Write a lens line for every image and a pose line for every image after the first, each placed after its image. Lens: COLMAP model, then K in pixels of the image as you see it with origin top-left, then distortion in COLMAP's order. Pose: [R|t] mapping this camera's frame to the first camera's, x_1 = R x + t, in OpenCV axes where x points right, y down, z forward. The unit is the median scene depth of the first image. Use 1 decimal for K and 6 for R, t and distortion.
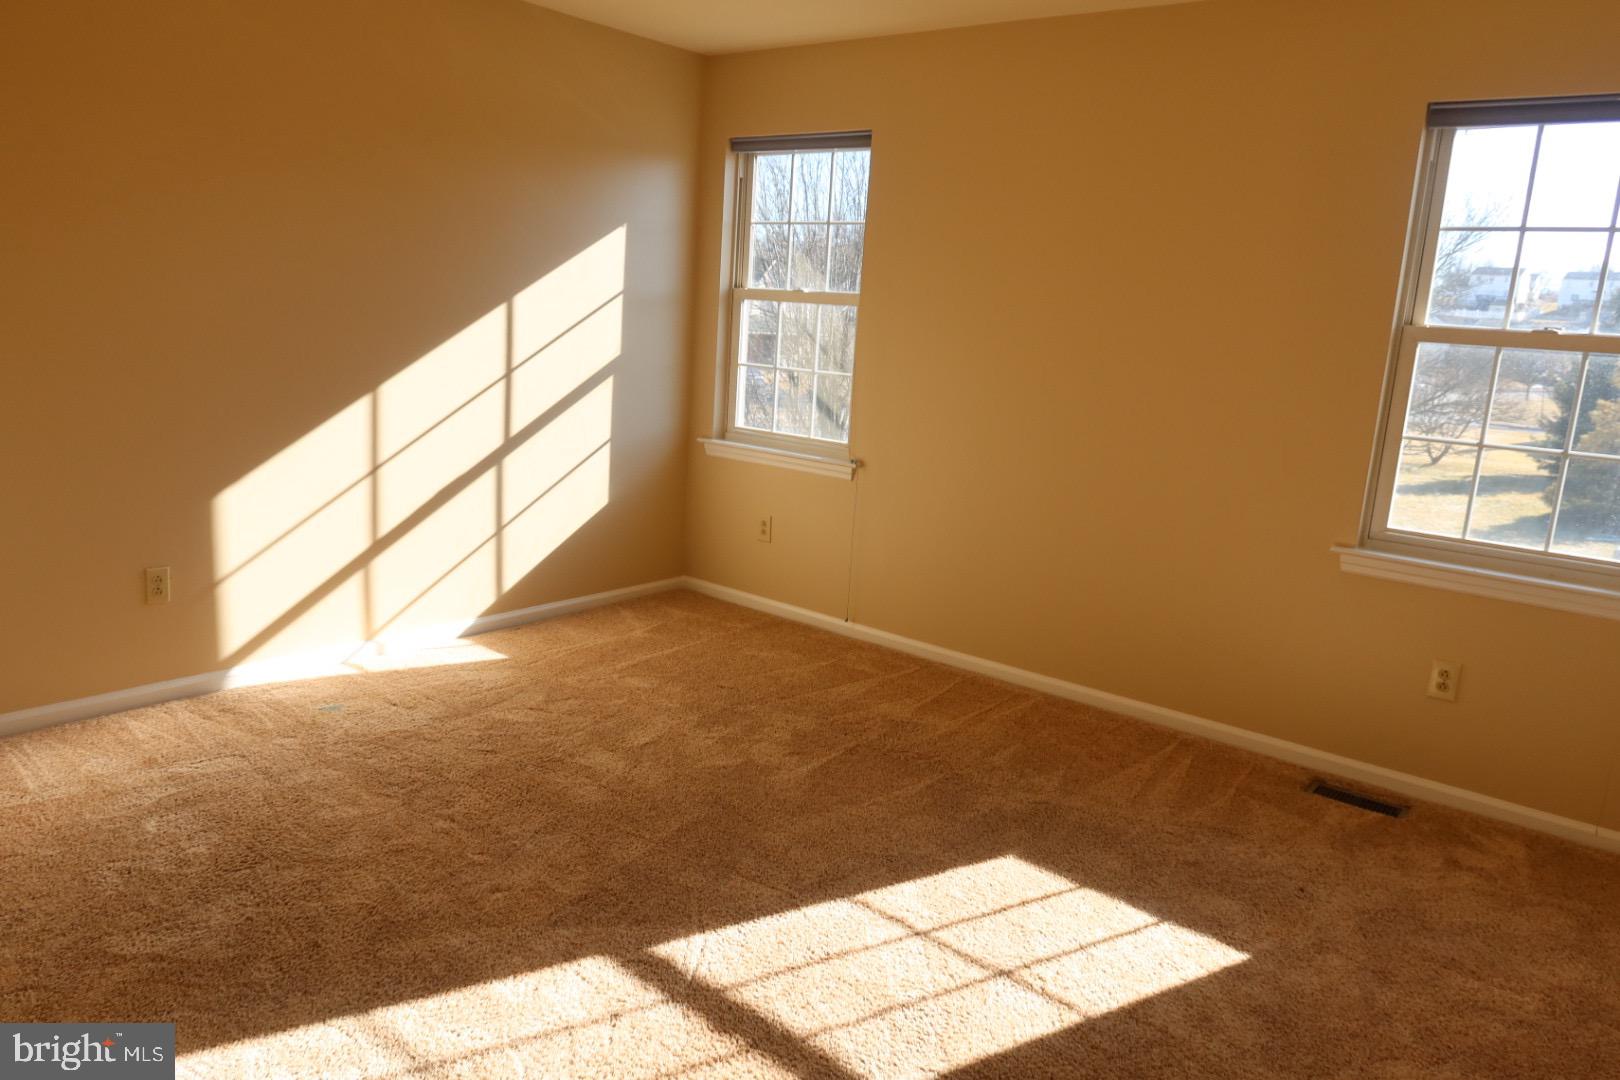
lens RADIAL K [[1106.2, 0, 810.0], [0, 1106.2, 540.0], [0, 0, 1]] dist [-0.029271, 0.003191]
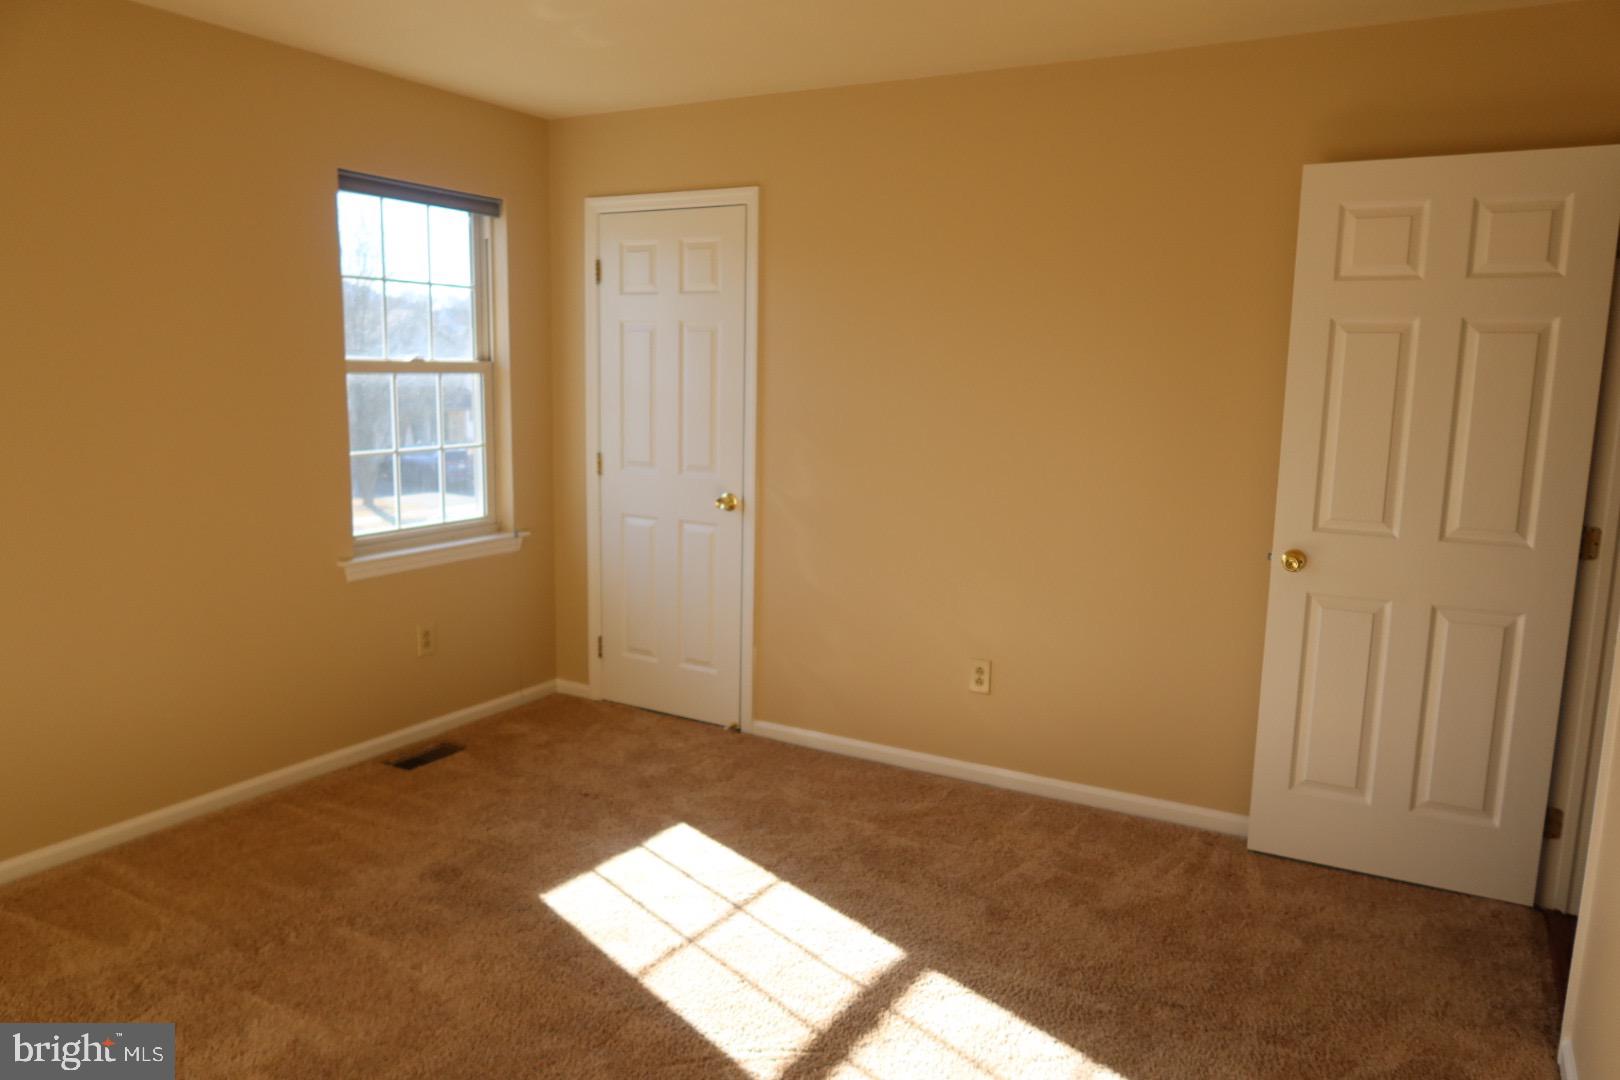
lens RADIAL K [[1106.2, 0, 810.0], [0, 1106.2, 540.0], [0, 0, 1]] dist [-0.029271, 0.003191]
pose [[-0.159829, -0.214699, 0.963514, -0.713166], [0.164017, 0.956718, 0.240392, -0.221271], [-0.973423, 0.196454, -0.117697, 0.728715]]
